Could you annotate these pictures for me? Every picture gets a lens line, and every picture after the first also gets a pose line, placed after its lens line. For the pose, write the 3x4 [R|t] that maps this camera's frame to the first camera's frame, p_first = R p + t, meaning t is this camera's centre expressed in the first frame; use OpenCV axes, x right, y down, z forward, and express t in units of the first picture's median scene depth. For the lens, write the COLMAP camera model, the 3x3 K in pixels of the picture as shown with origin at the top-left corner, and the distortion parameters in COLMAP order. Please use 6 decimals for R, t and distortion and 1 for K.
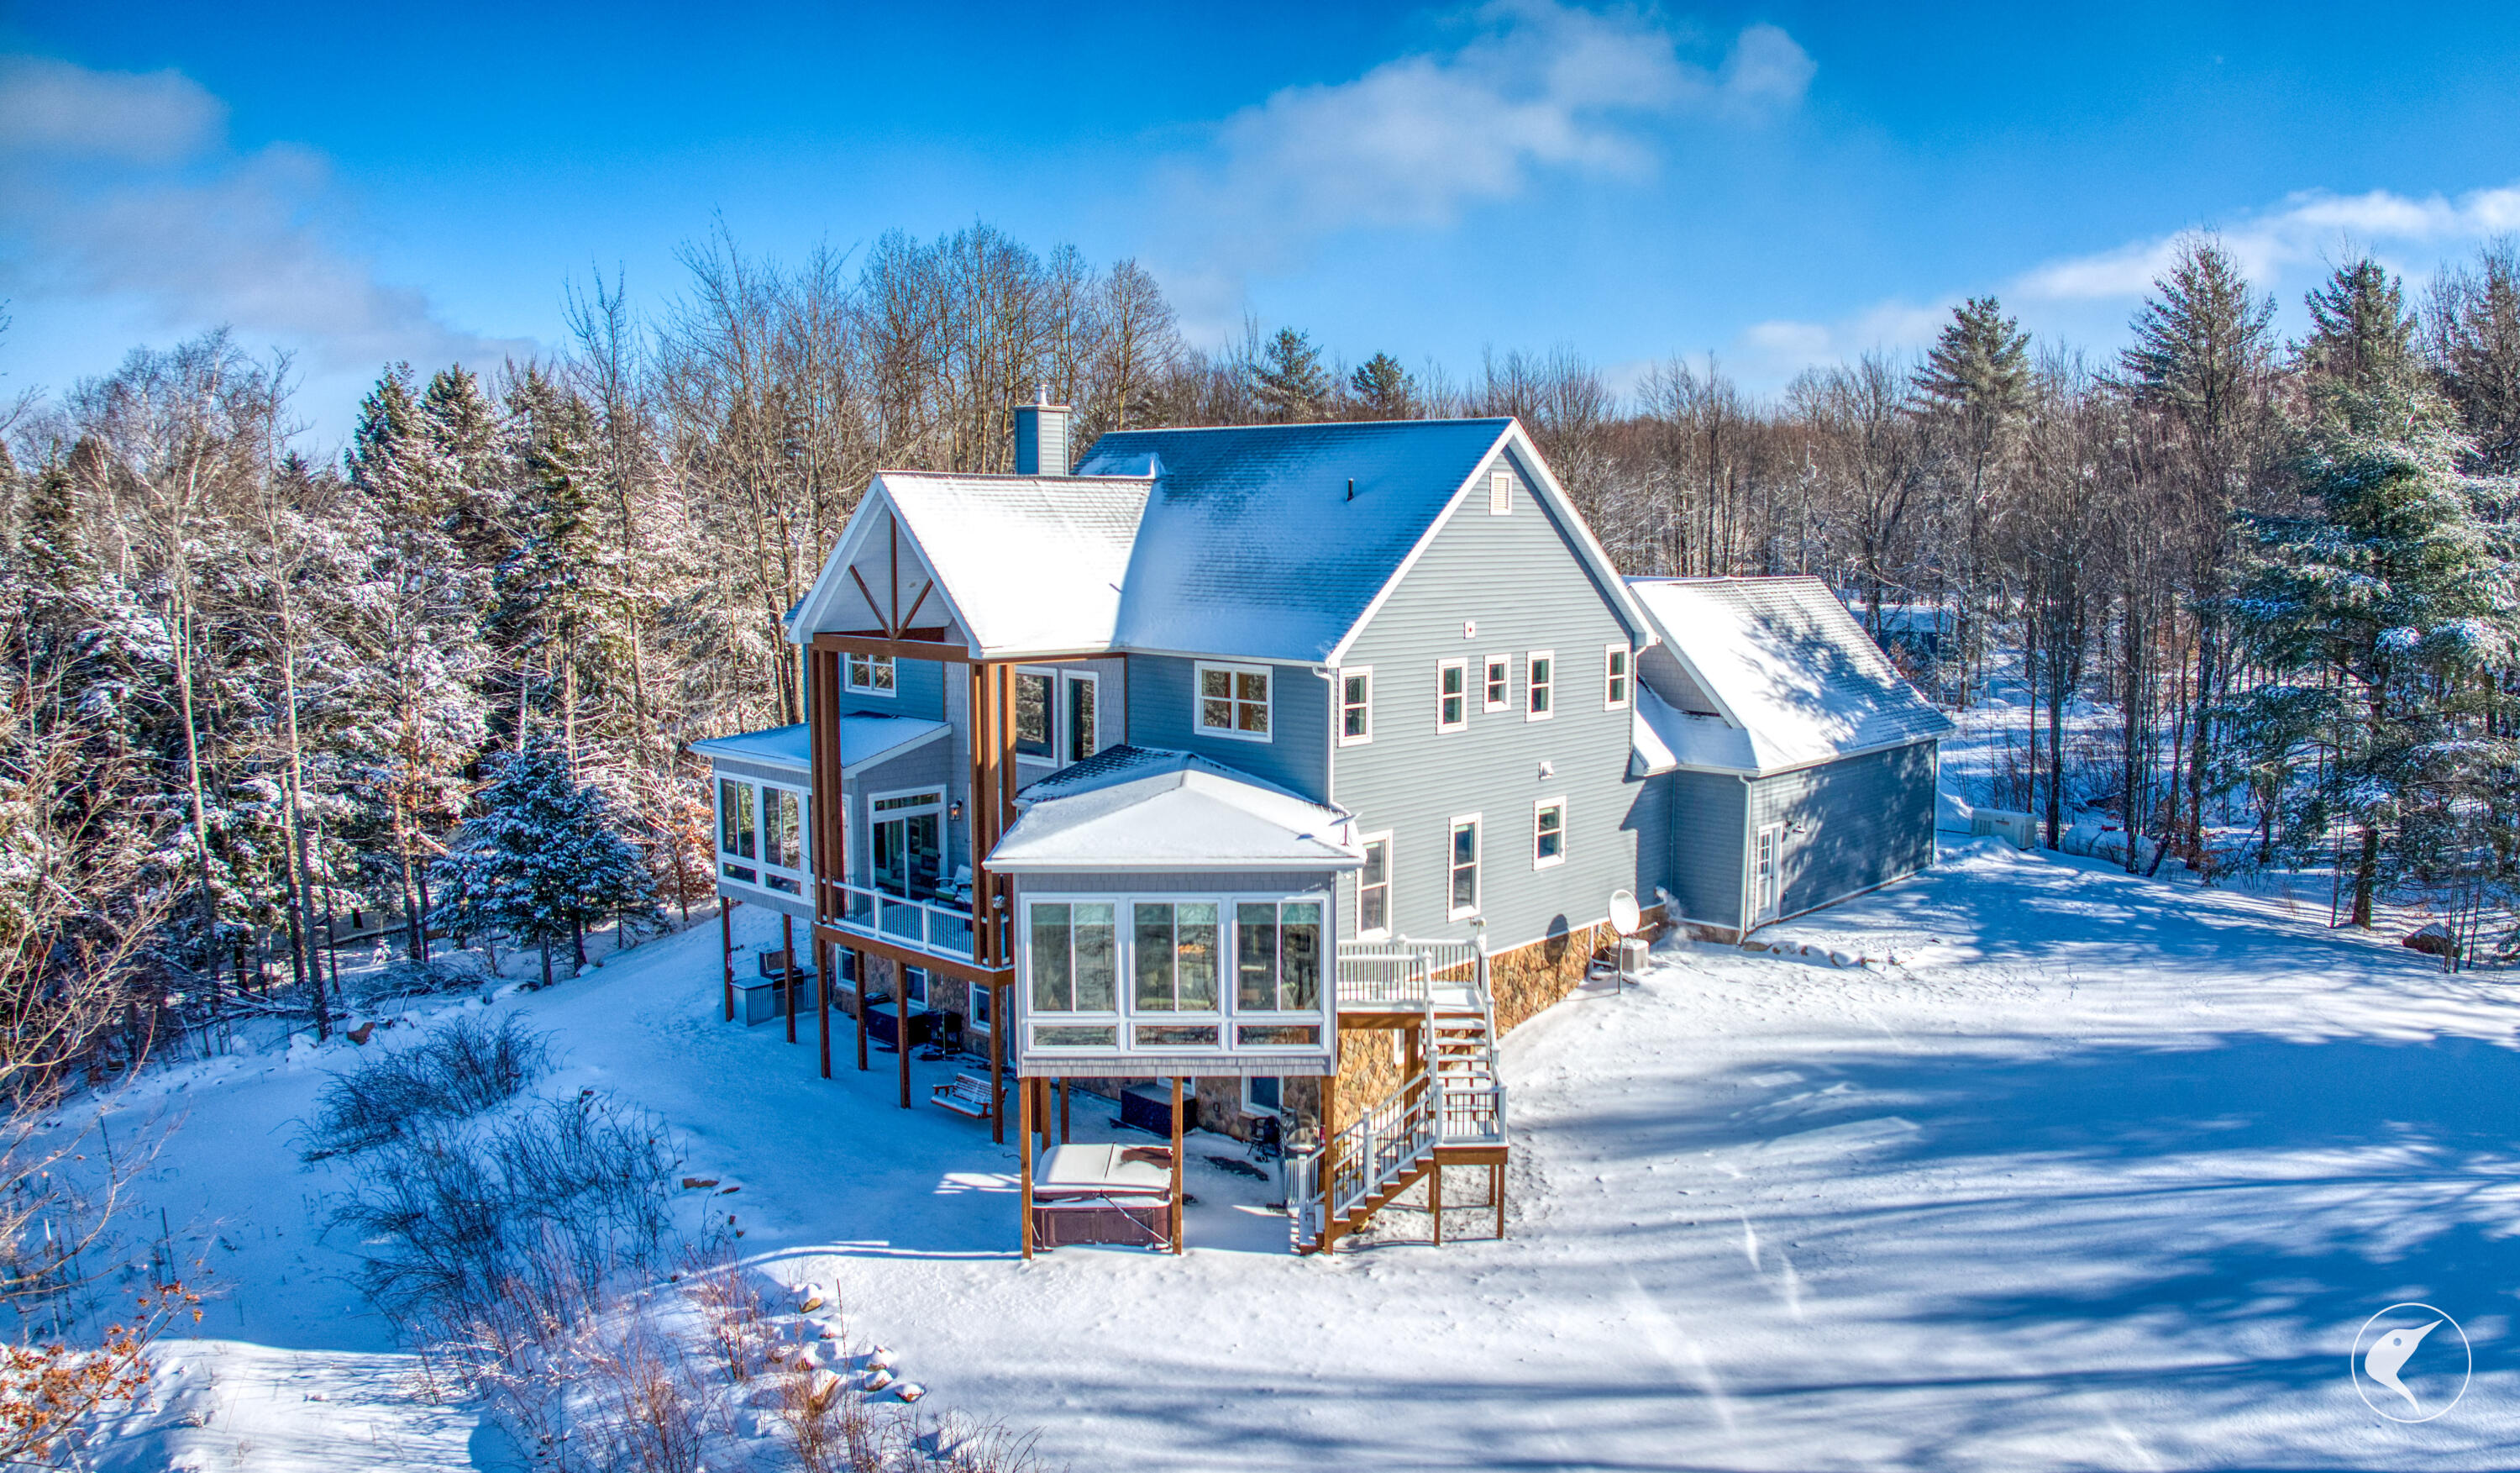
lens RADIAL K [[1850.6, 0, 1303.2], [0, 1850.6, 742.4], [0, 0, 1]] dist [-0.096678, -0.033181]
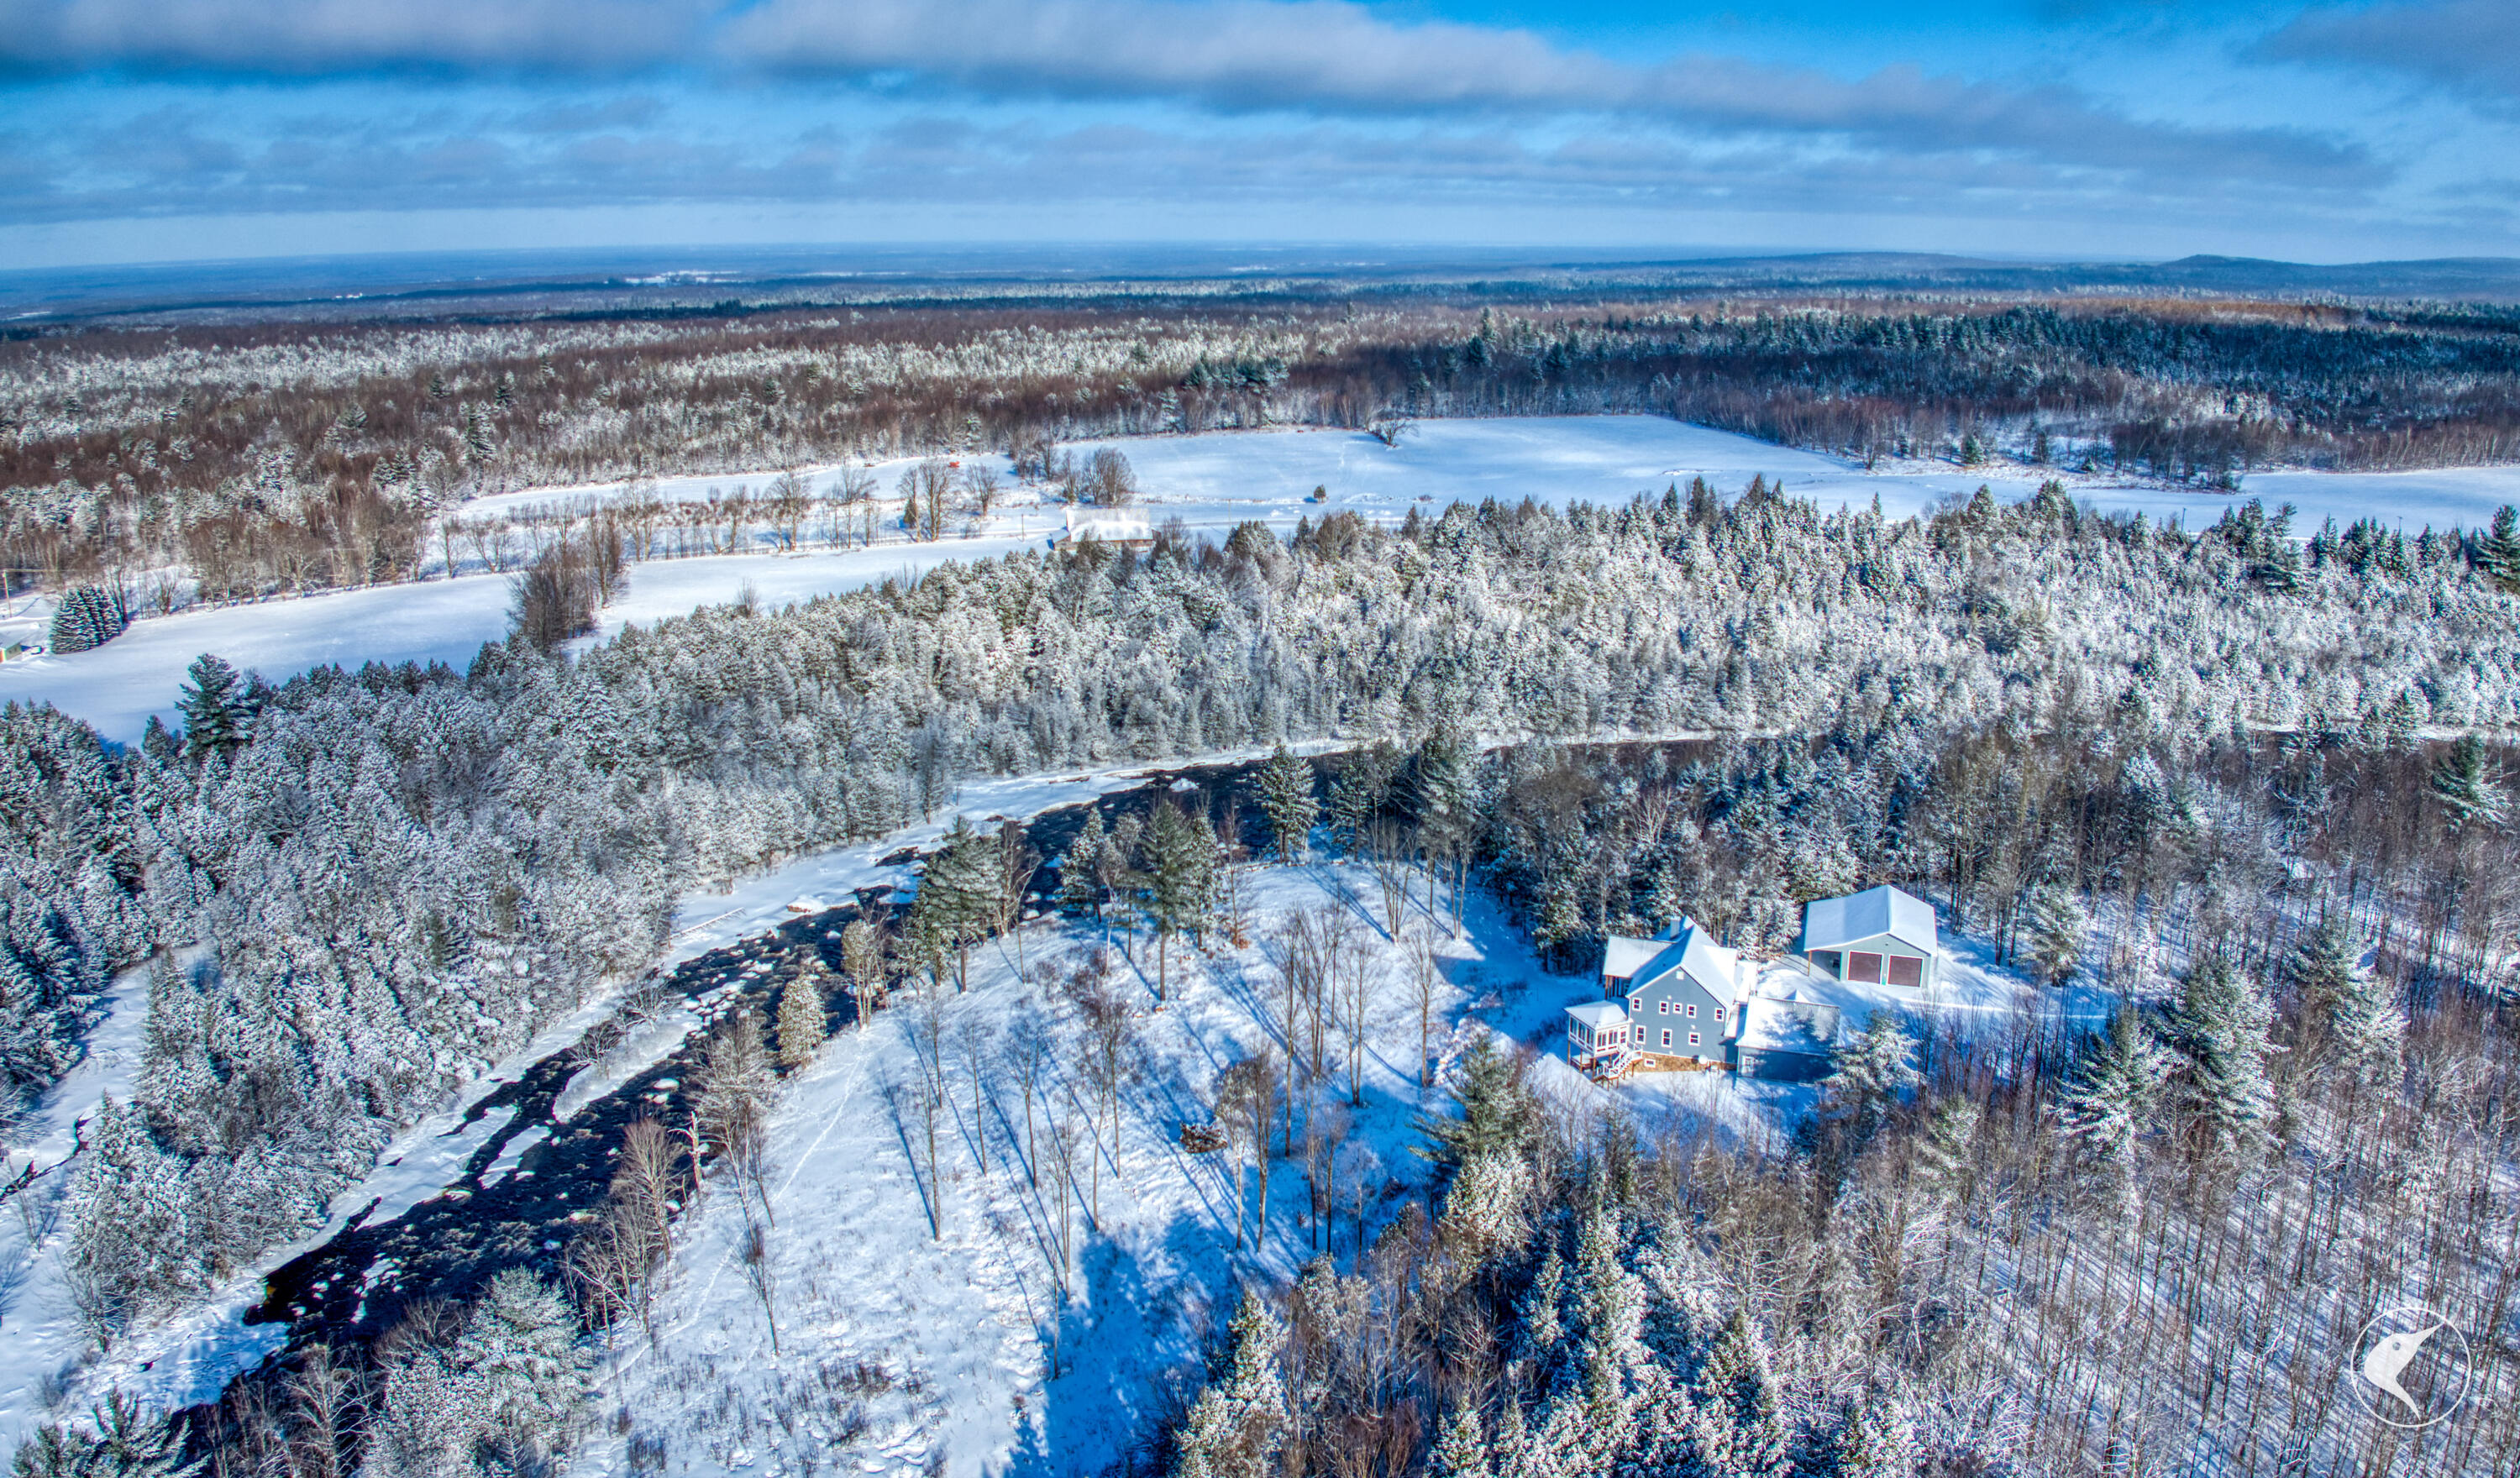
lens RADIAL K [[1801.9, 0, 1260.0], [0, 1801.9, 739.0], [0, 0, 1]] dist [-0.000068, -0.133125]
pose [[0.374146, 0.239855, -0.895815, 4.334547], [-0.111404, 0.970603, 0.213351, -1.845797], [0.920654, 0.019973, 0.389868, -2.243223]]
